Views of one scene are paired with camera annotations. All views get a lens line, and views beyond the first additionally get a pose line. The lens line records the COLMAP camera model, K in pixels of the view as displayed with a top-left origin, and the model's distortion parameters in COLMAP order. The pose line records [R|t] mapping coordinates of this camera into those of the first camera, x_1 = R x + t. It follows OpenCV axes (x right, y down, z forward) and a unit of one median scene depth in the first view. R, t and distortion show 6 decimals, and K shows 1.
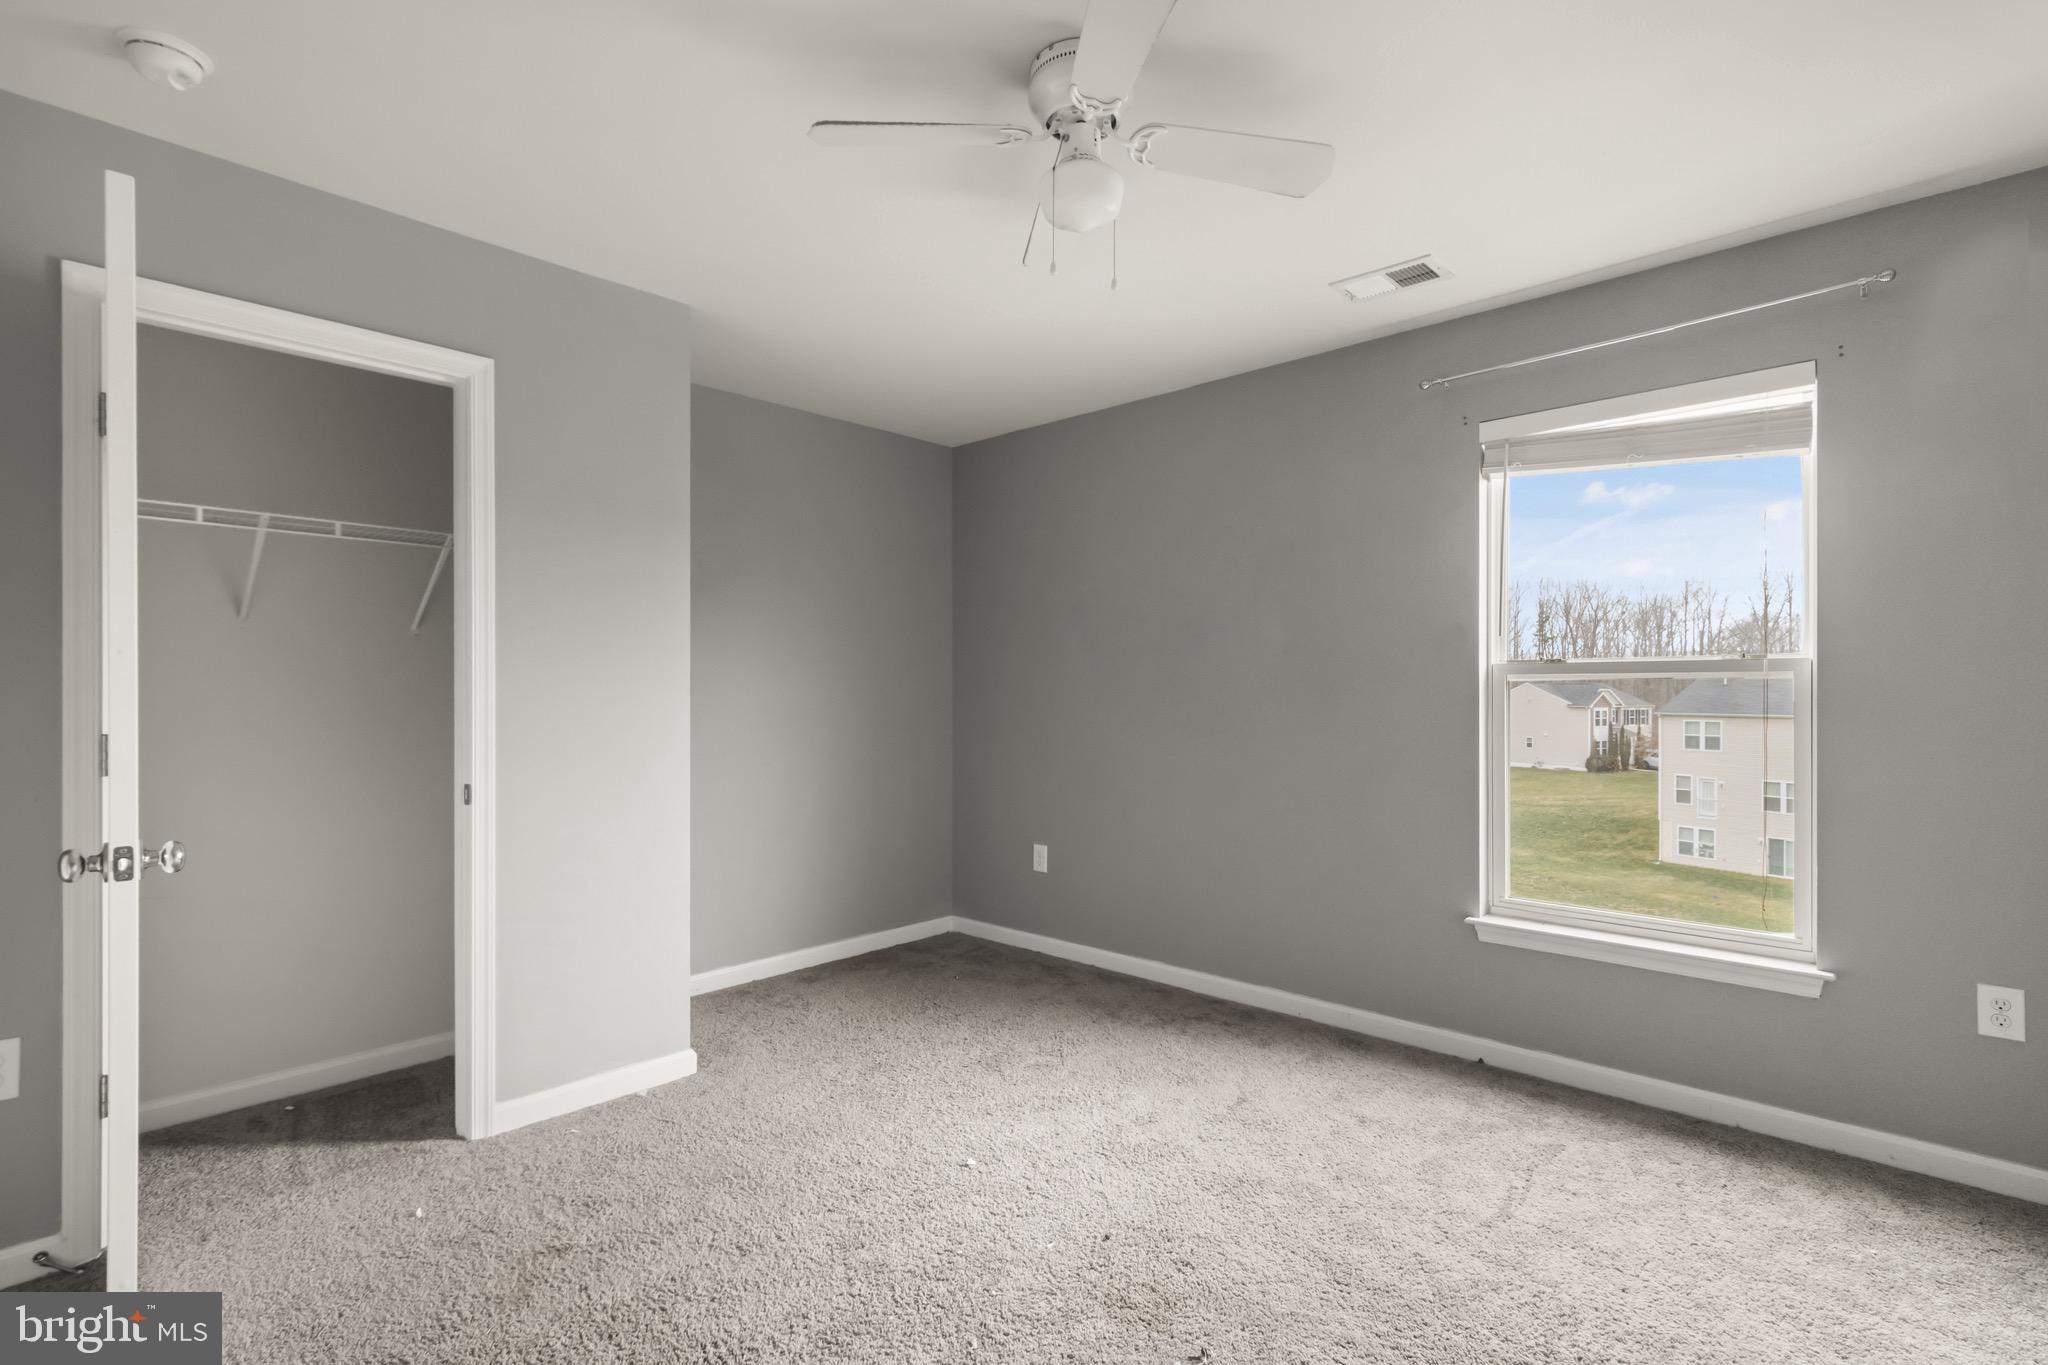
lens RADIAL K [[954.2, 0, 1014.4], [0, 954.2, 684.1], [0, 0, 1]] dist [0.002263, 0.000362]
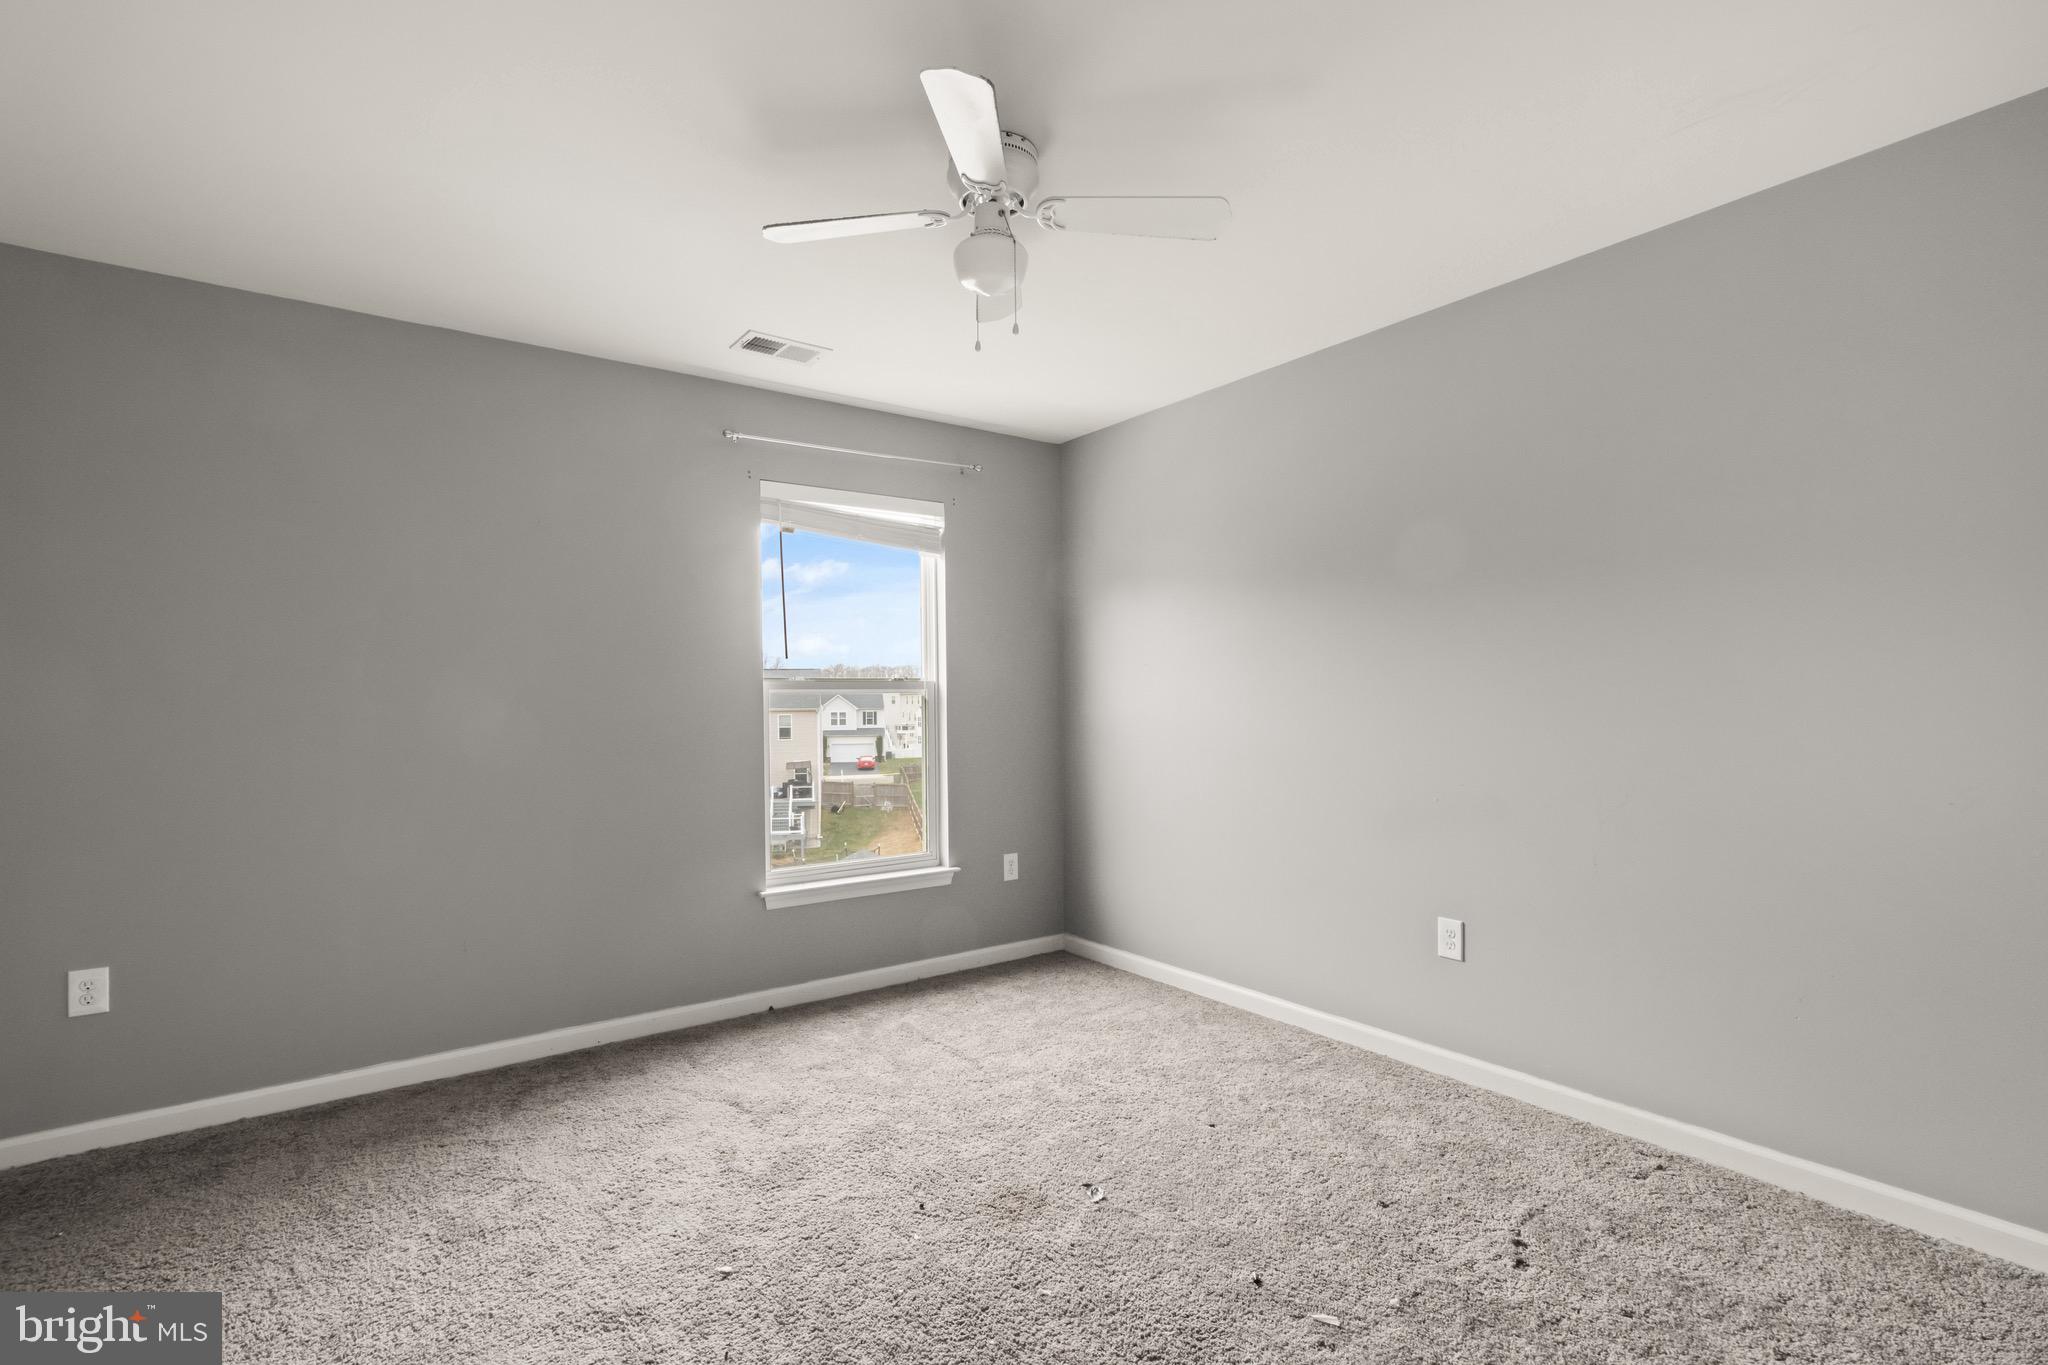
lens RADIAL K [[954.2, 0, 1018.9], [0, 954.2, 694.8], [0, 0, 1]] dist [0.002263, 0.000362]
pose [[0.194308, 0.002586, 0.980937, -0.699140], [0.003310, 0.999989, -0.003292, 0.002176], [-0.980935, 0.003887, 0.194297, 0.498657]]
